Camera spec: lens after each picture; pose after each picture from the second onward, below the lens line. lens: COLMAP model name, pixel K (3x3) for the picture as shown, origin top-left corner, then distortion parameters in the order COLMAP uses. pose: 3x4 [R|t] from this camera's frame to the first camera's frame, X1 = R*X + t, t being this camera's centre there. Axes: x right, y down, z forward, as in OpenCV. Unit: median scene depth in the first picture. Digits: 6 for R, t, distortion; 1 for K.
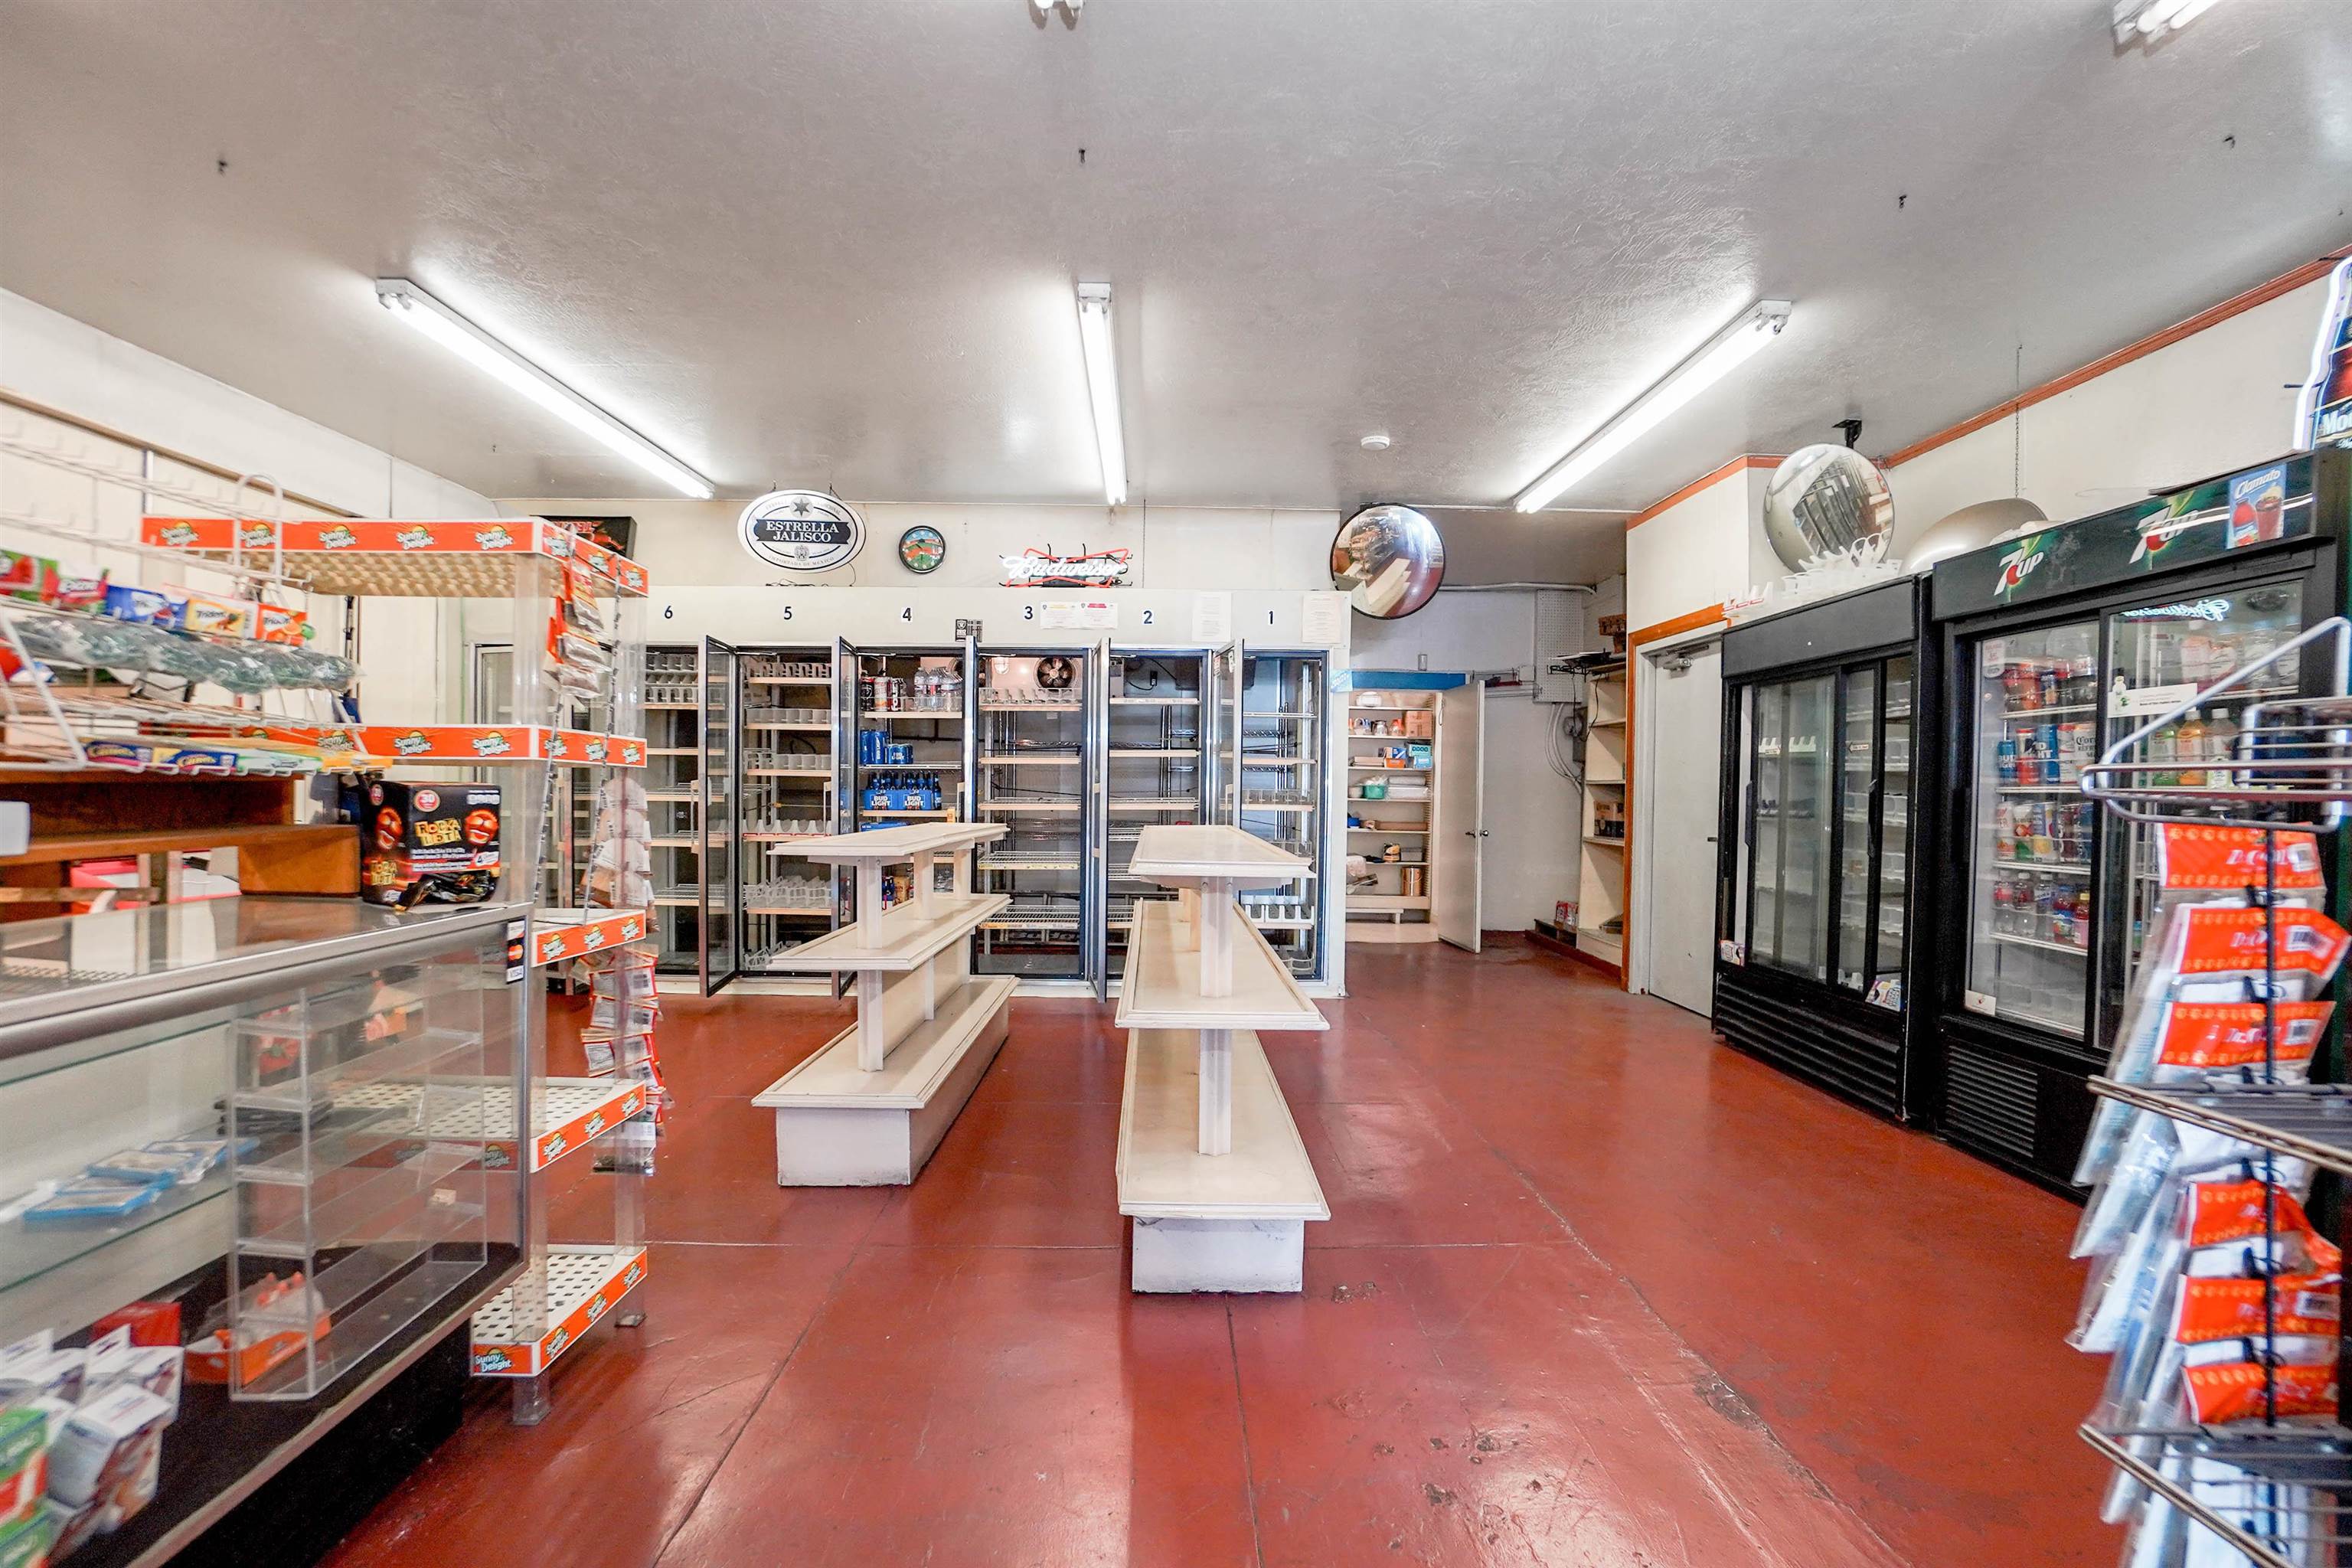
lens RADIAL K [[1085.7, 0, 1176.0], [0, 1085.7, 784.0], [0, 0, 1]] dist [-0.000283, 0.000226]
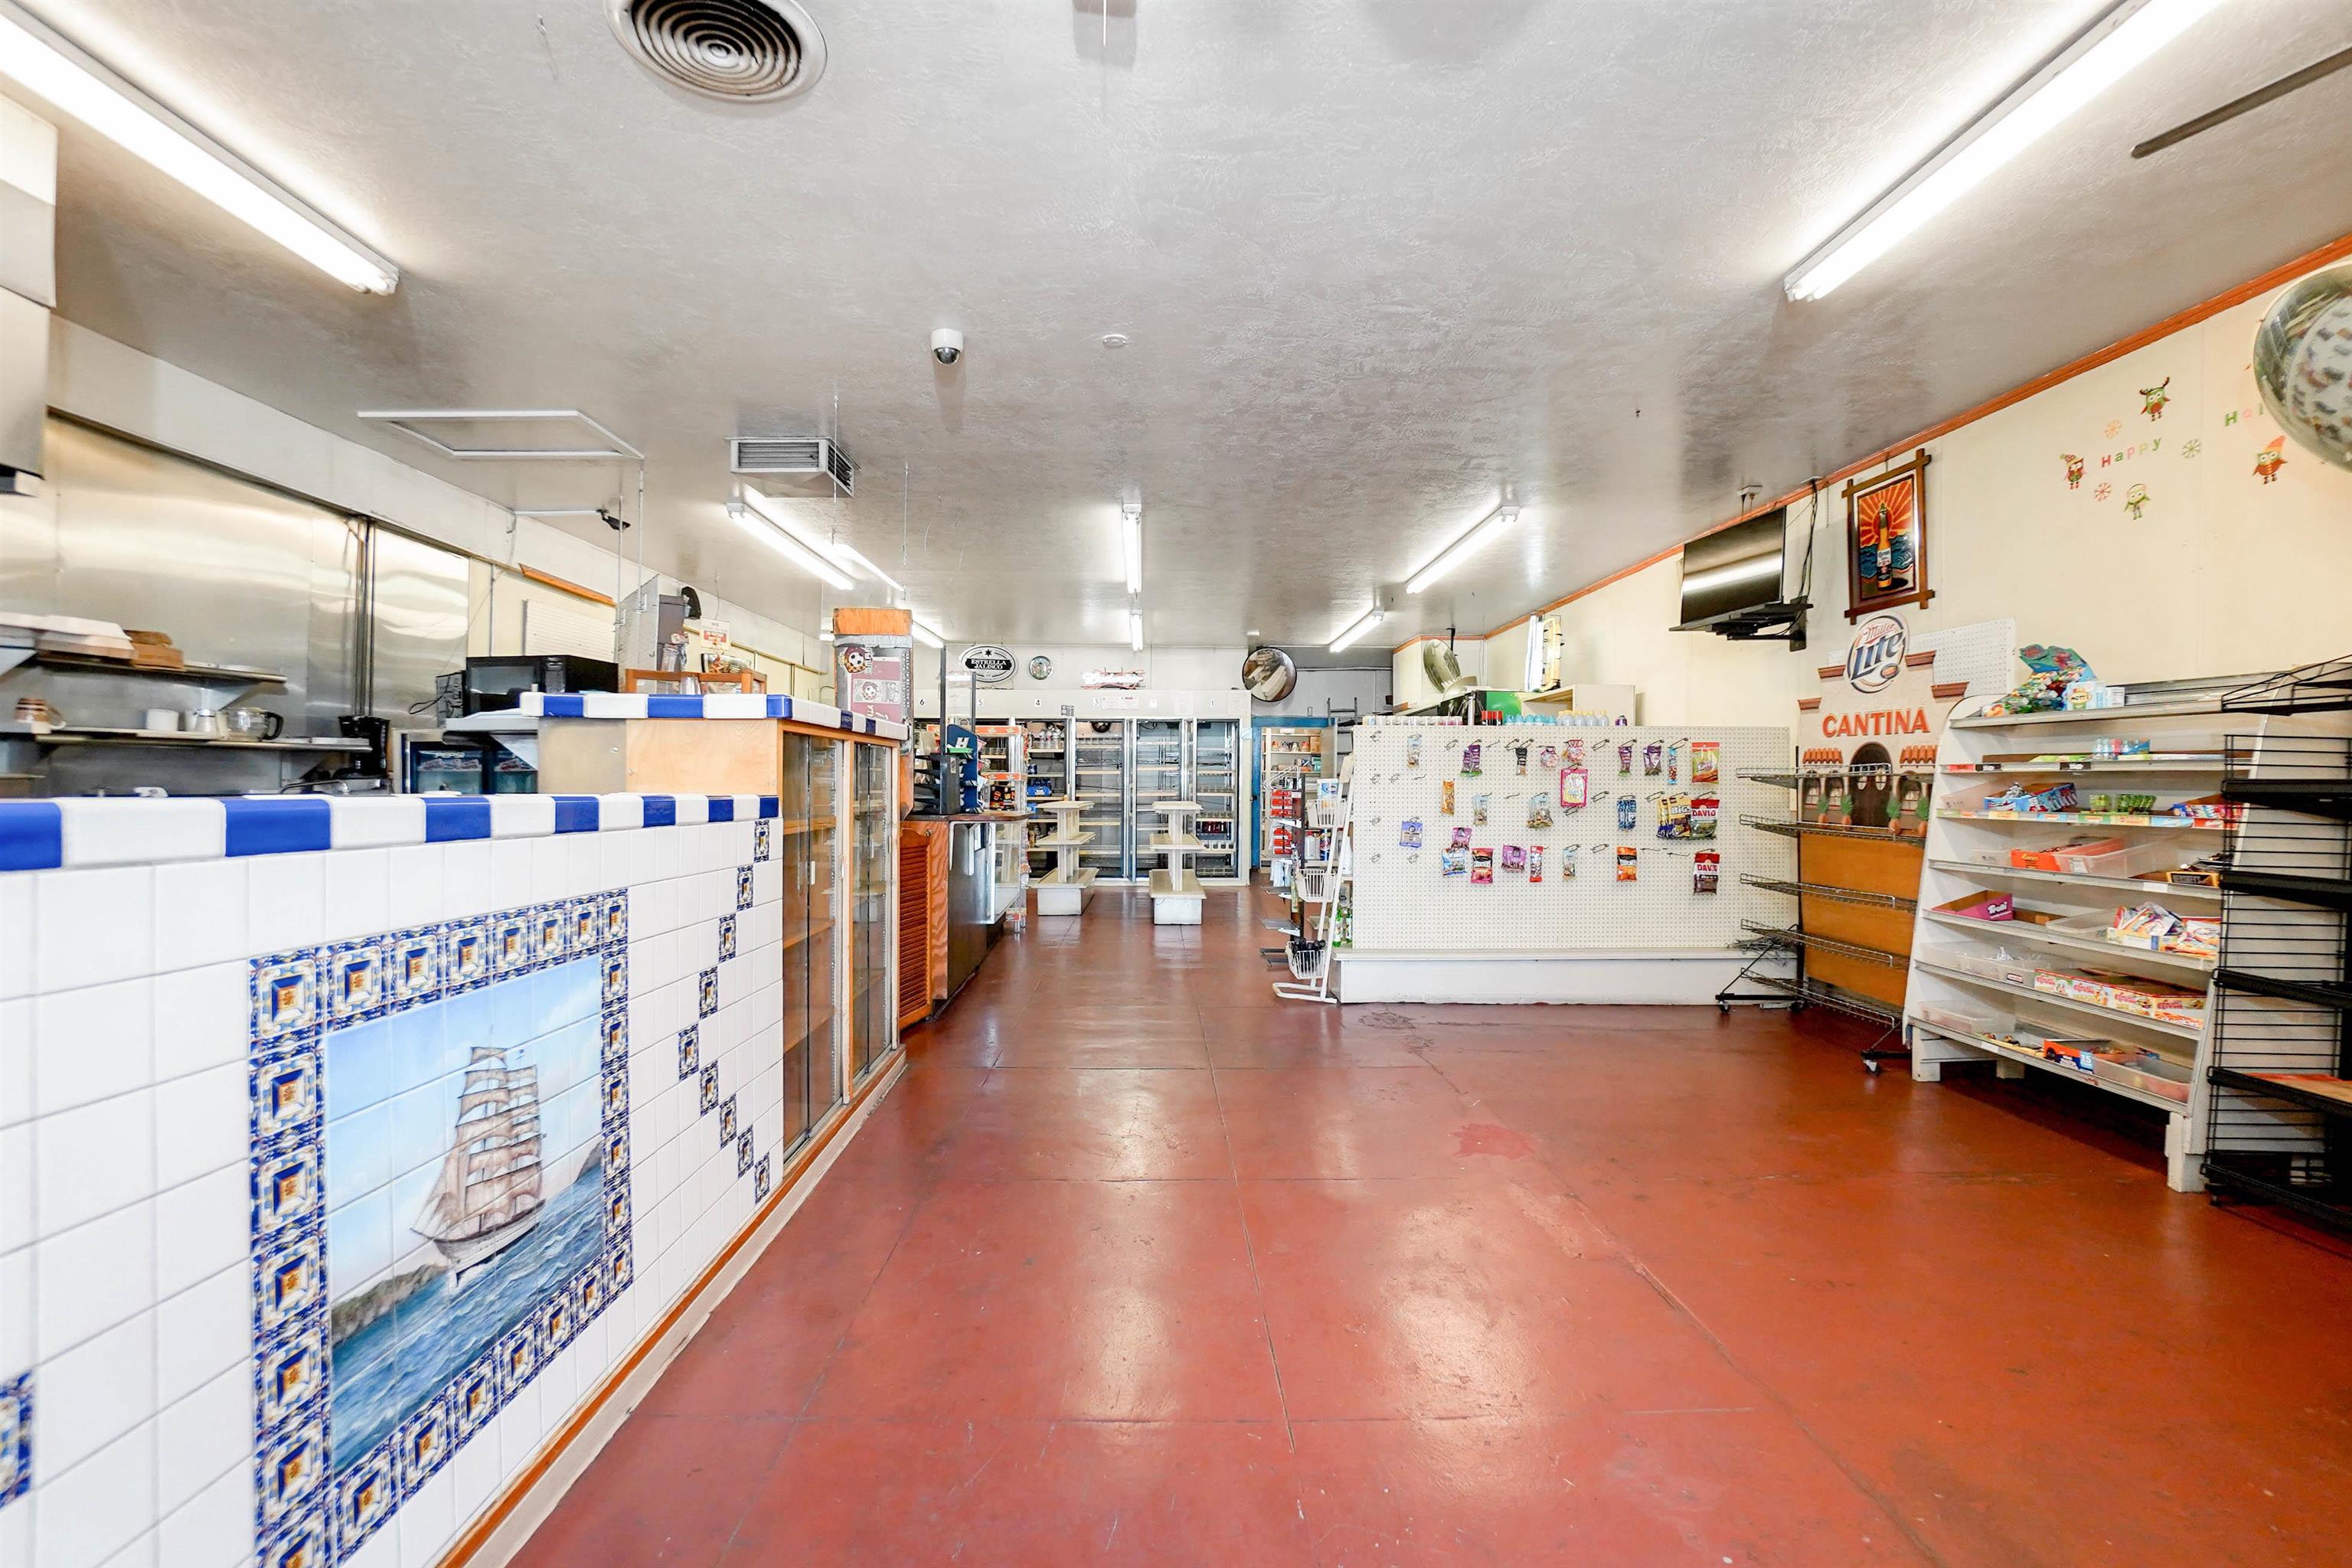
lens RADIAL K [[1085.7, 0, 1176.0], [0, 1085.7, 784.0], [0, 0, 1]] dist [-0.000283, 0.000226]
pose [[0.999973, -0.005901, -0.004401, 0.024108], [0.005933, 0.999956, 0.007290, -0.013626], [0.004358, -0.007316, 0.999964, -1.018289]]
